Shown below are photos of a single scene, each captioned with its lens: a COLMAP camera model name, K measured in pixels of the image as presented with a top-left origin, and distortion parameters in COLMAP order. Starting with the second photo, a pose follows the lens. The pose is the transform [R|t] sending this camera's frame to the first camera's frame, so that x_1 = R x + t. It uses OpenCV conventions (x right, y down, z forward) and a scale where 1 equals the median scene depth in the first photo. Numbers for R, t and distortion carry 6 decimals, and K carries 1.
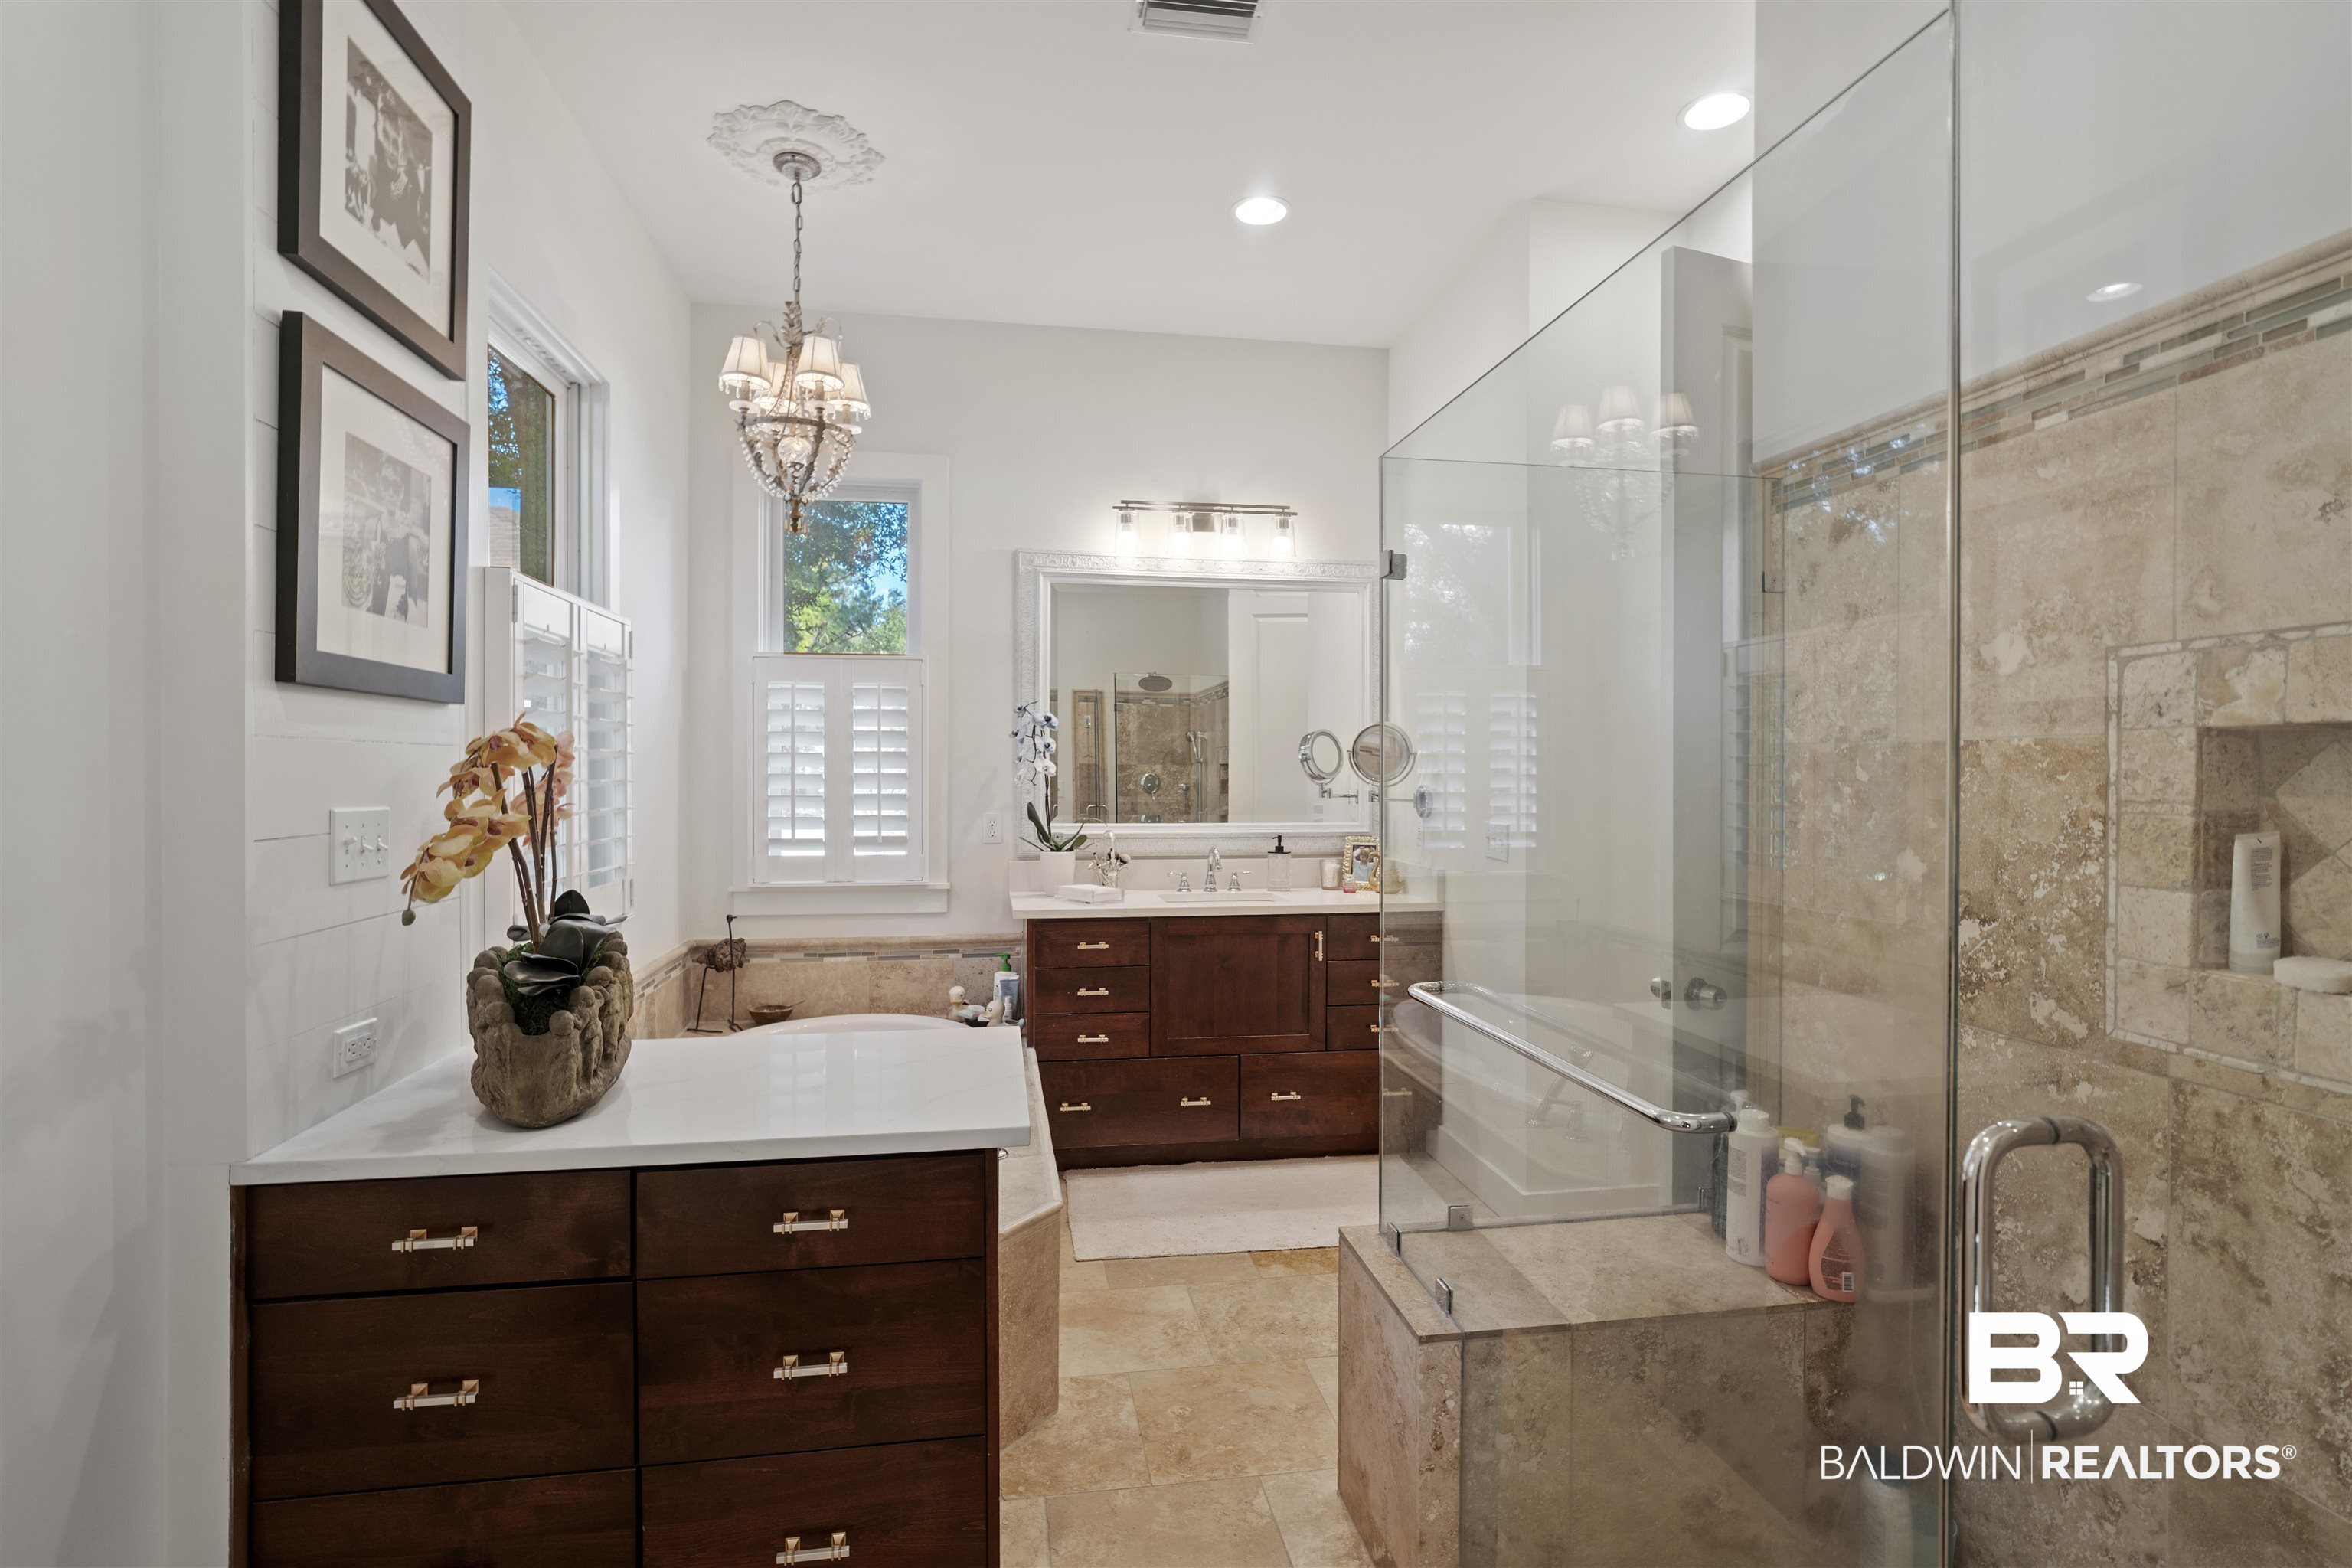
lens RADIAL K [[1127.5, 0, 1165.8], [0, 1127.5, 772.8], [0, 0, 1]] dist [-0.010683, 0.003550]
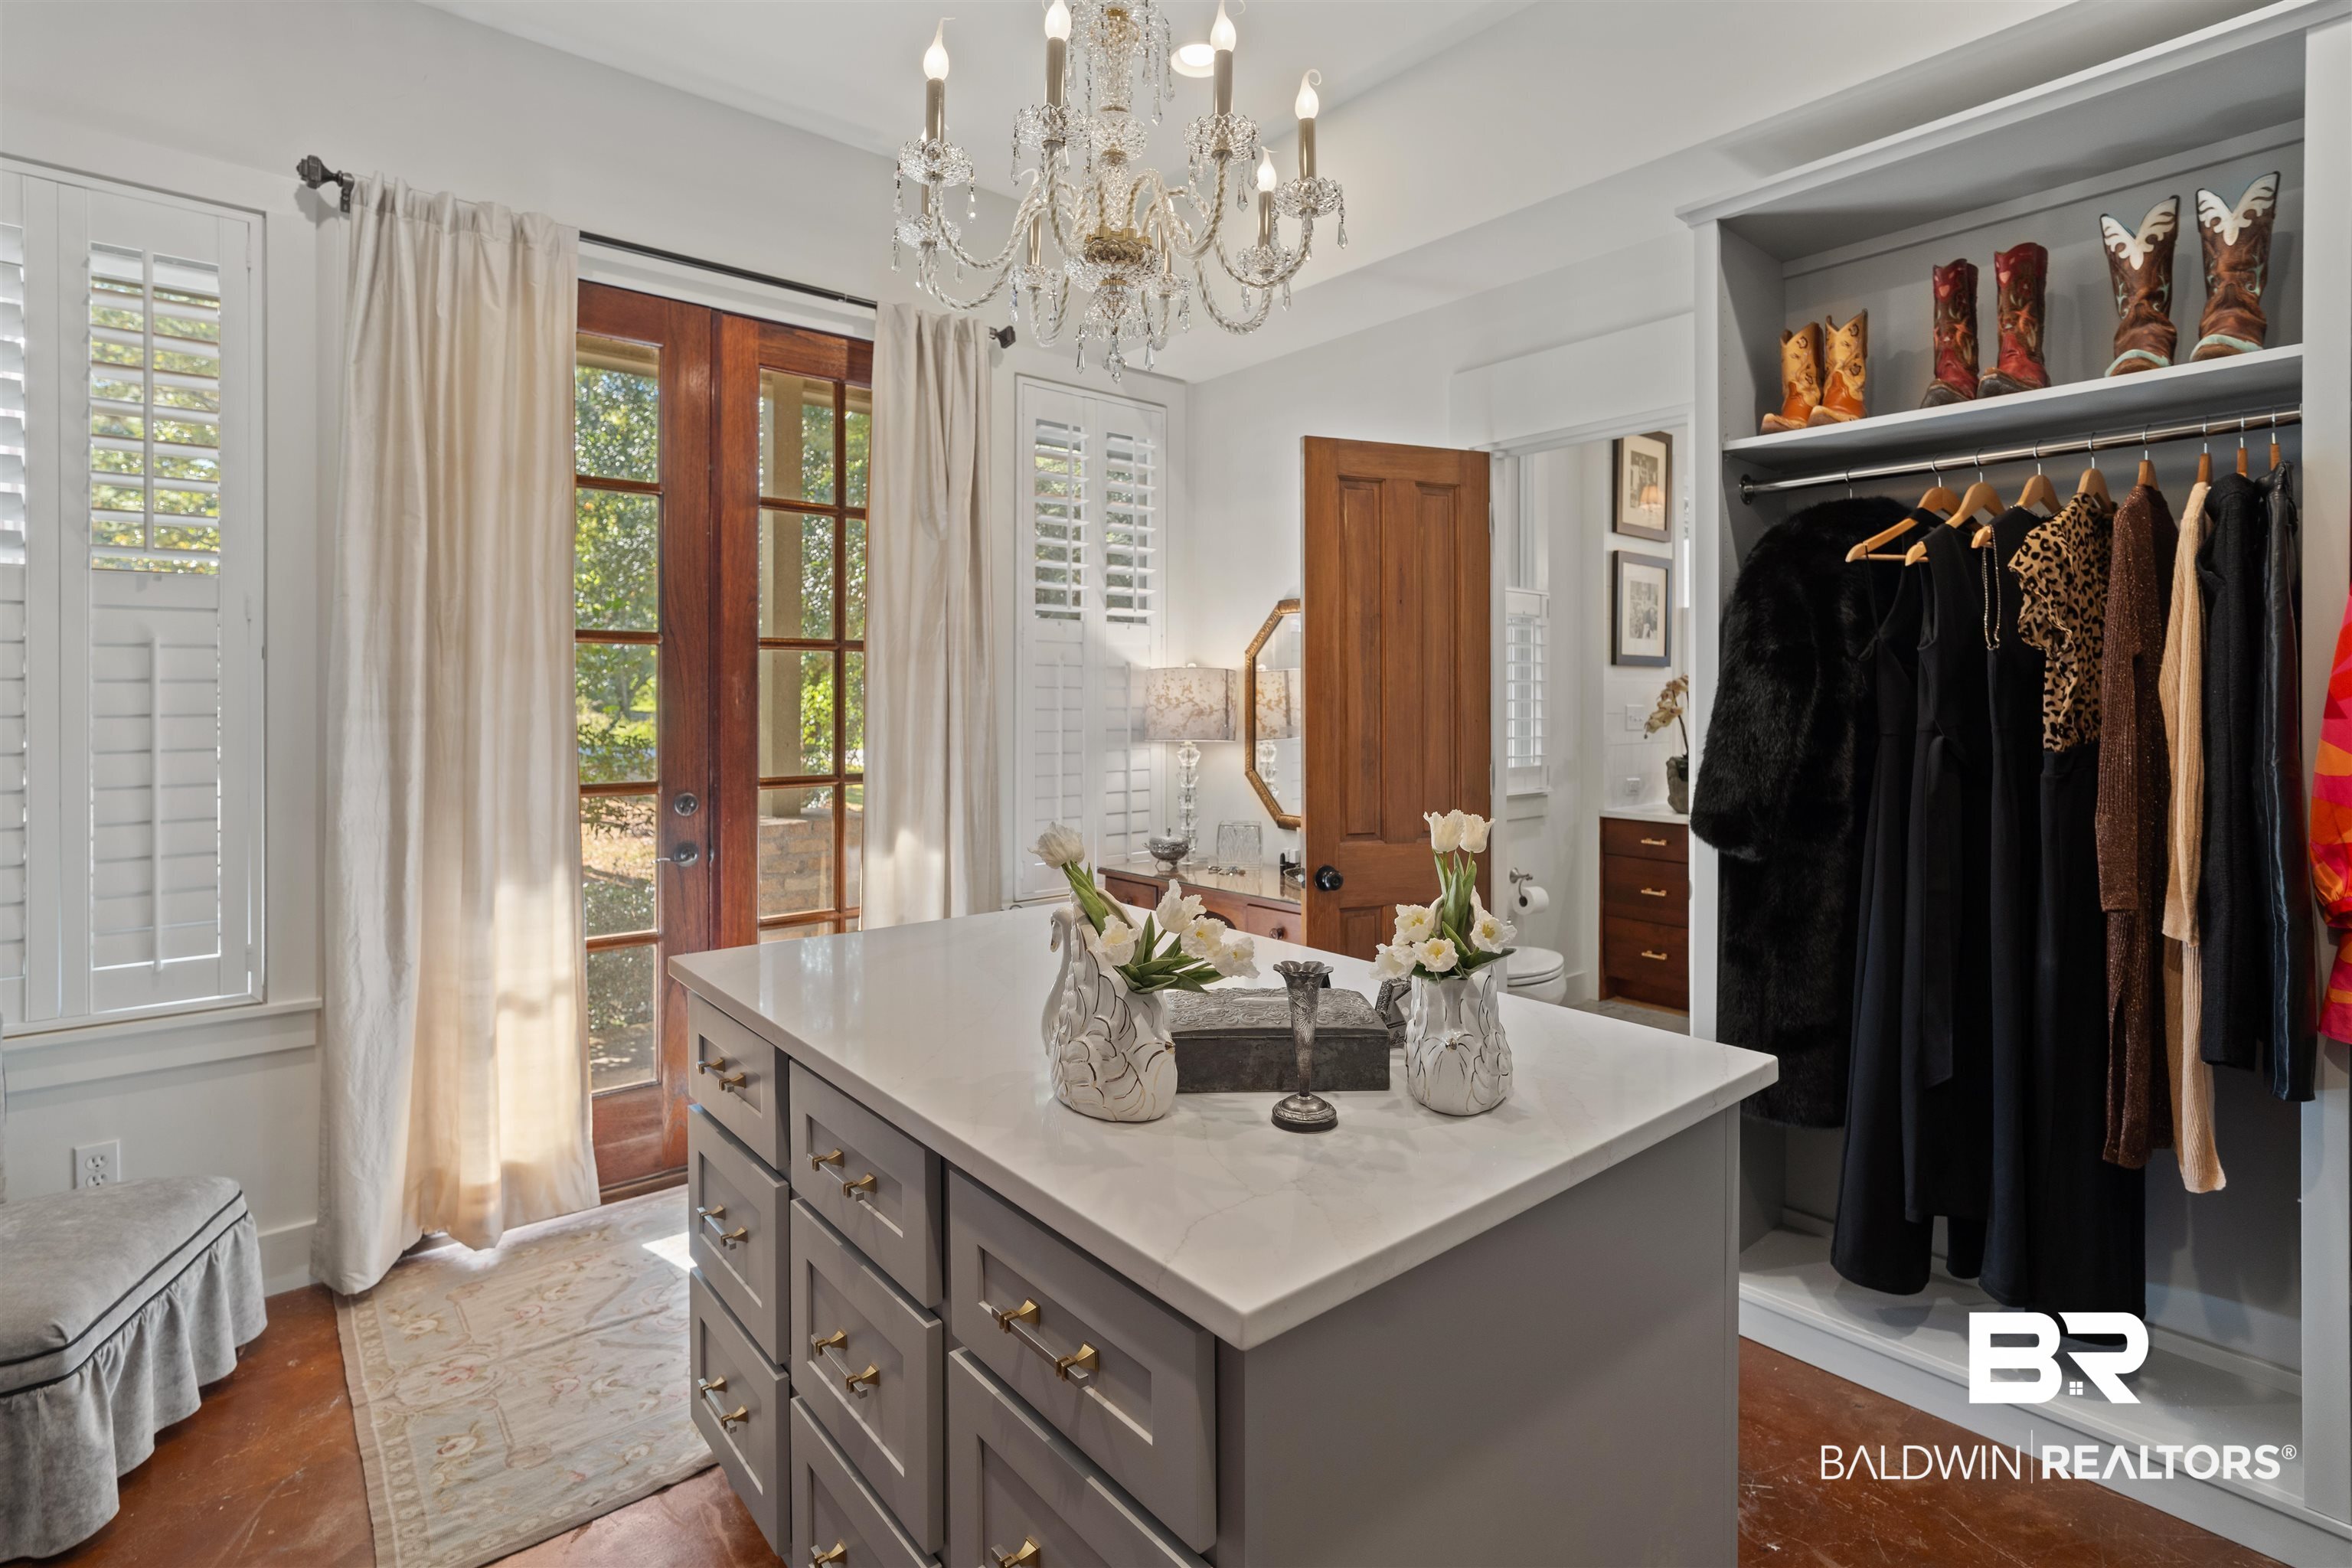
lens RADIAL K [[1127.5, 0, 1166.1], [0, 1127.5, 691.4], [0, 0, 1]] dist [-0.010683, 0.003550]
pose [[0.510636, -0.001965, -0.859795, 1.178521], [-0.002152, 0.999991, -0.003564, 0.009188], [0.859794, 0.003670, 0.510628, -1.545882]]
